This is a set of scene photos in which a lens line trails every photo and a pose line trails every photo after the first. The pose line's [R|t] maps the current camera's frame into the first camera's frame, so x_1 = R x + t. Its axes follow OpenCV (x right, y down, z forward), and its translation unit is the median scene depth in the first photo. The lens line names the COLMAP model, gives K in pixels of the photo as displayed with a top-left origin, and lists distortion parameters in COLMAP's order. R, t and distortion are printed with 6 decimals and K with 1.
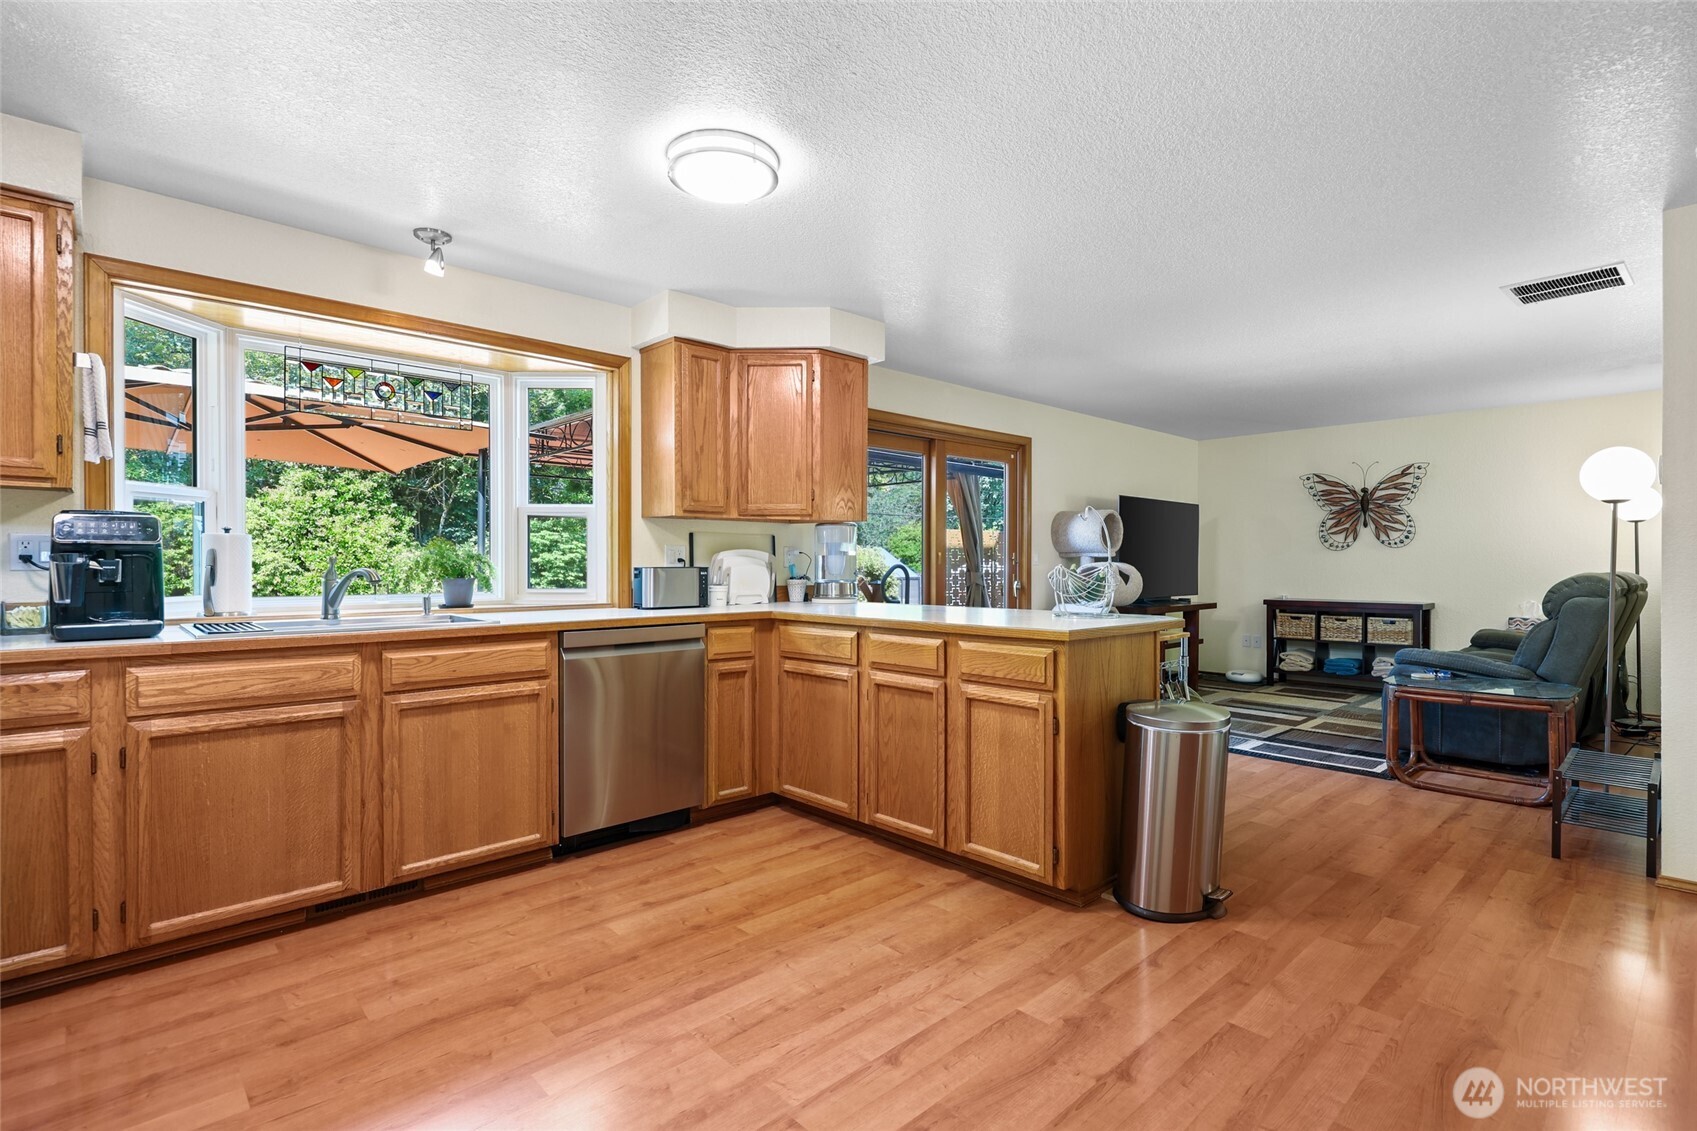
lens RADIAL K [[816.4, 0, 843.1], [0, 816.4, 572.2], [0, 0, 1]] dist [-0.001435, 0.000547]
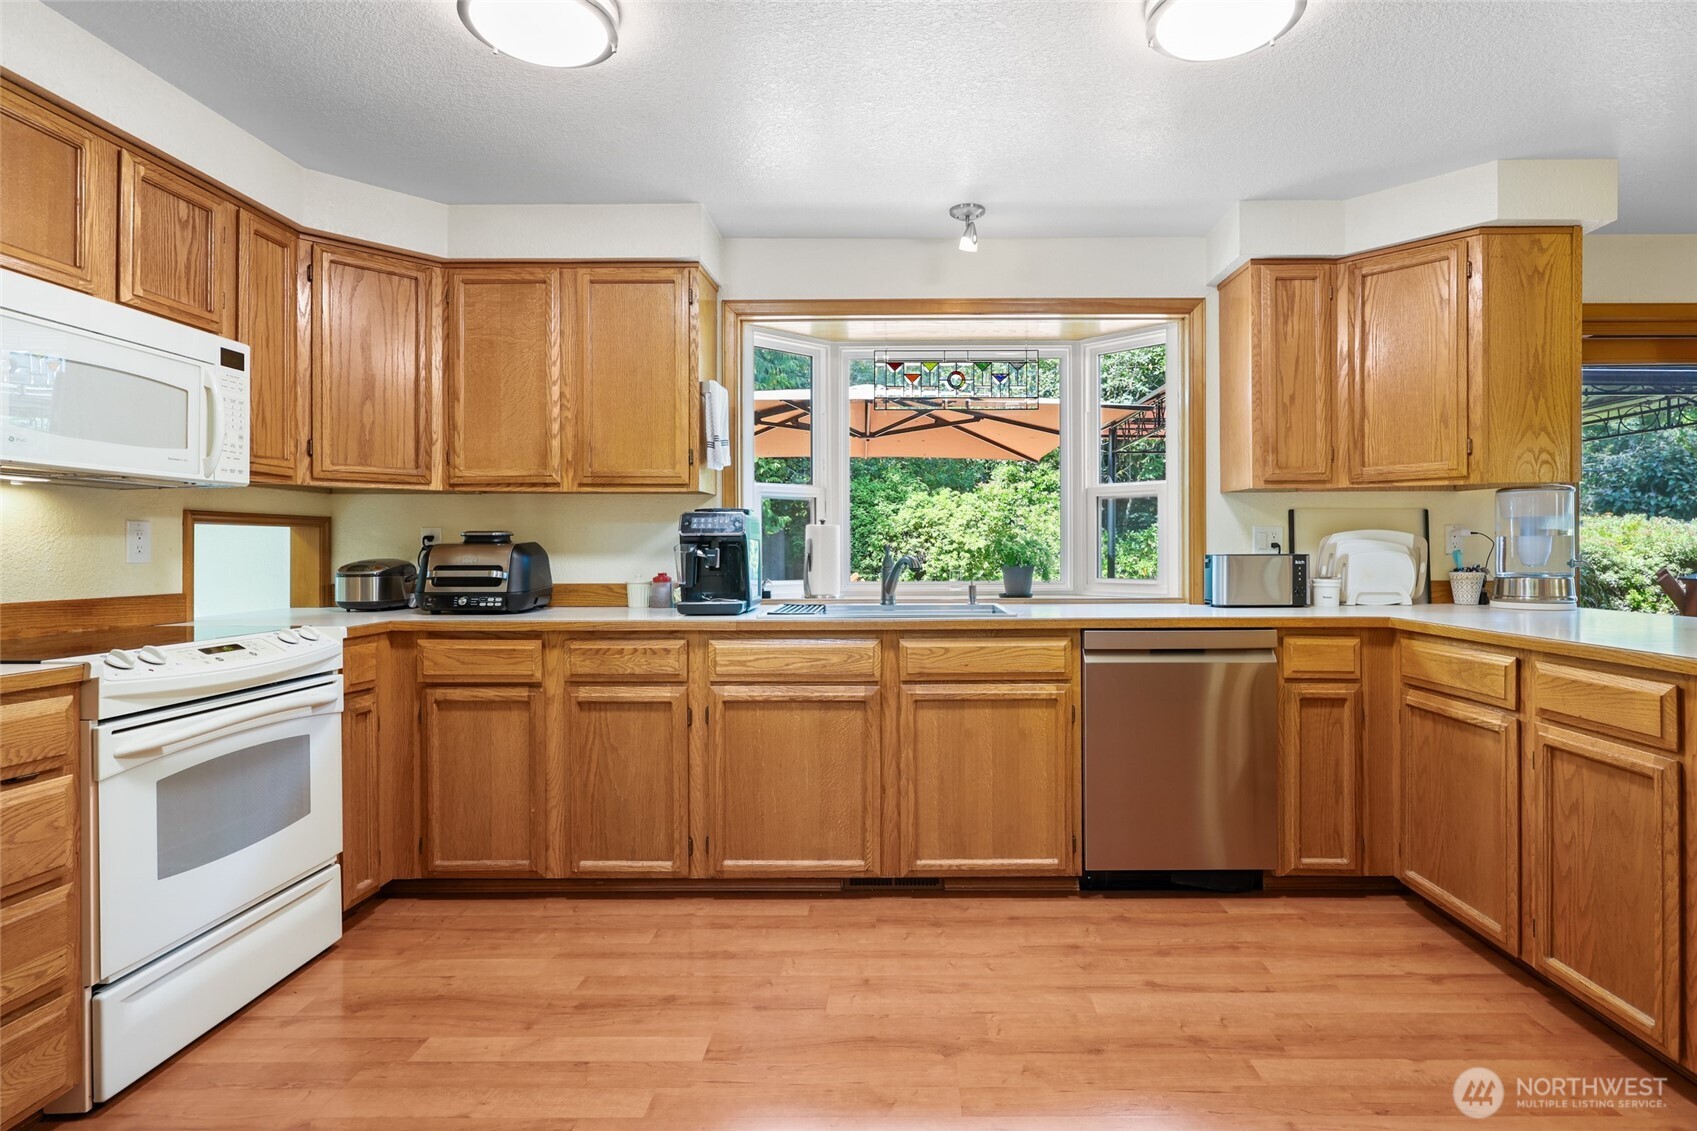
lens RADIAL K [[877.3, 0, 852.6], [0, 877.3, 552.3], [0, 0, 1]] dist [-0.000835, -0.000344]
pose [[0.725150, -0.001688, -0.688589, 0.115036], [-0.003265, 0.999977, -0.005891, -0.002725], [0.688583, 0.006520, 0.725128, 0.161214]]
